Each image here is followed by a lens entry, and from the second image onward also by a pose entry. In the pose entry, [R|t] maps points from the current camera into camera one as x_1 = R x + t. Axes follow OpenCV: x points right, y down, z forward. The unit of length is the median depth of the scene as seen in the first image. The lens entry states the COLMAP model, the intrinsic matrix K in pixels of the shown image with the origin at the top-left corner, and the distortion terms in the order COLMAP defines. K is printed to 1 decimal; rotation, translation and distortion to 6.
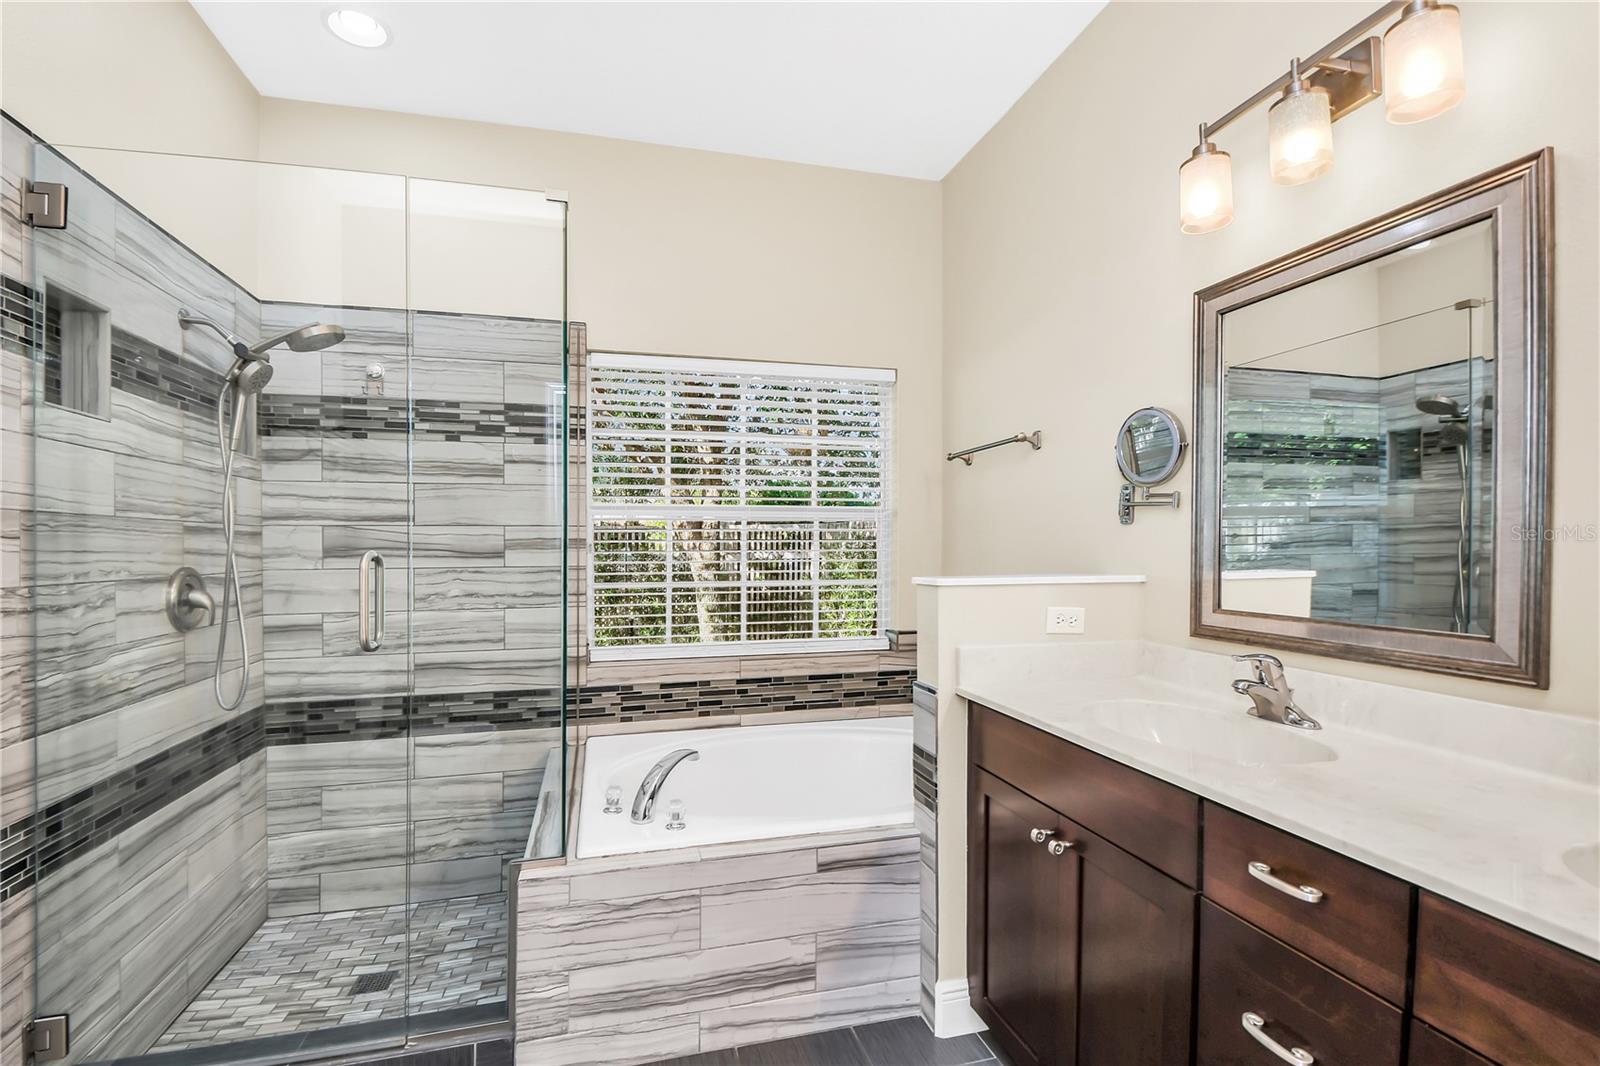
lens RADIAL K [[712.9, 0, 775.6], [0, 712.9, 555.7], [0, 0, 1]] dist [0.003424, -0.017086]
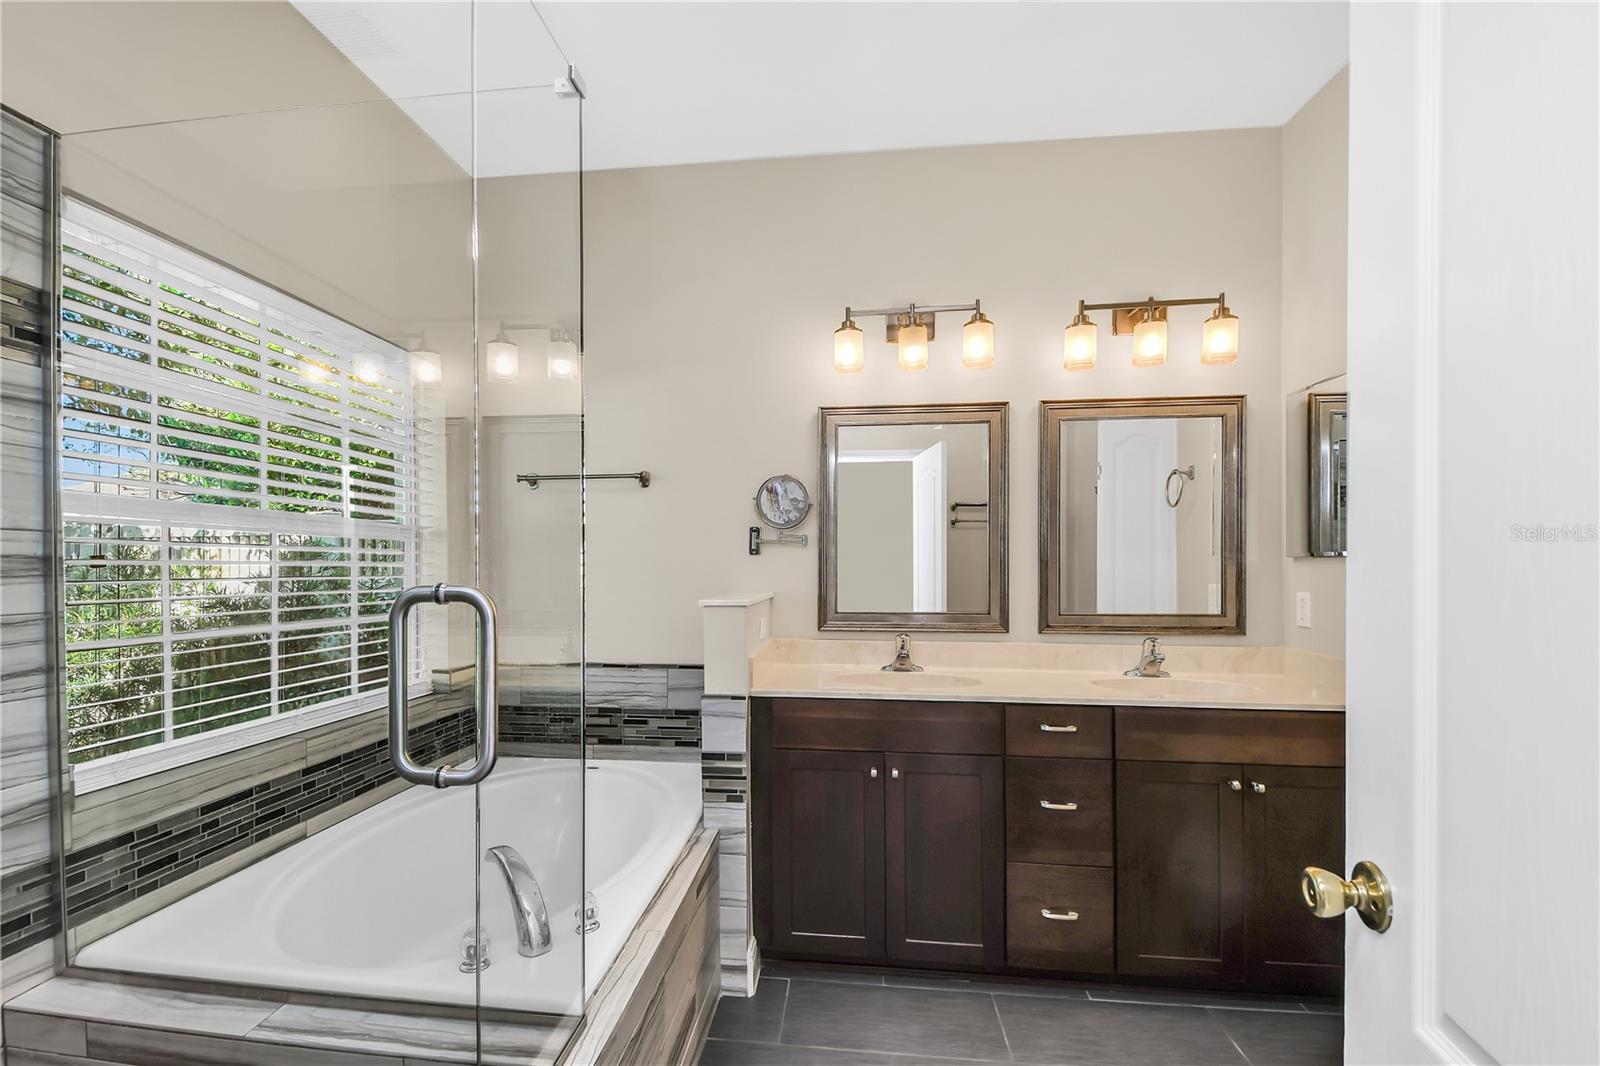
lens RADIAL K [[712.9, 0, 775.6], [0, 712.9, 555.7], [0, 0, 1]] dist [0.003424, -0.017086]
pose [[0.352140, 0.017937, 0.935775, -0.555484], [0.013157, 0.999623, -0.024112, -0.007879], [-0.935855, 0.020803, 0.351771, 0.353184]]
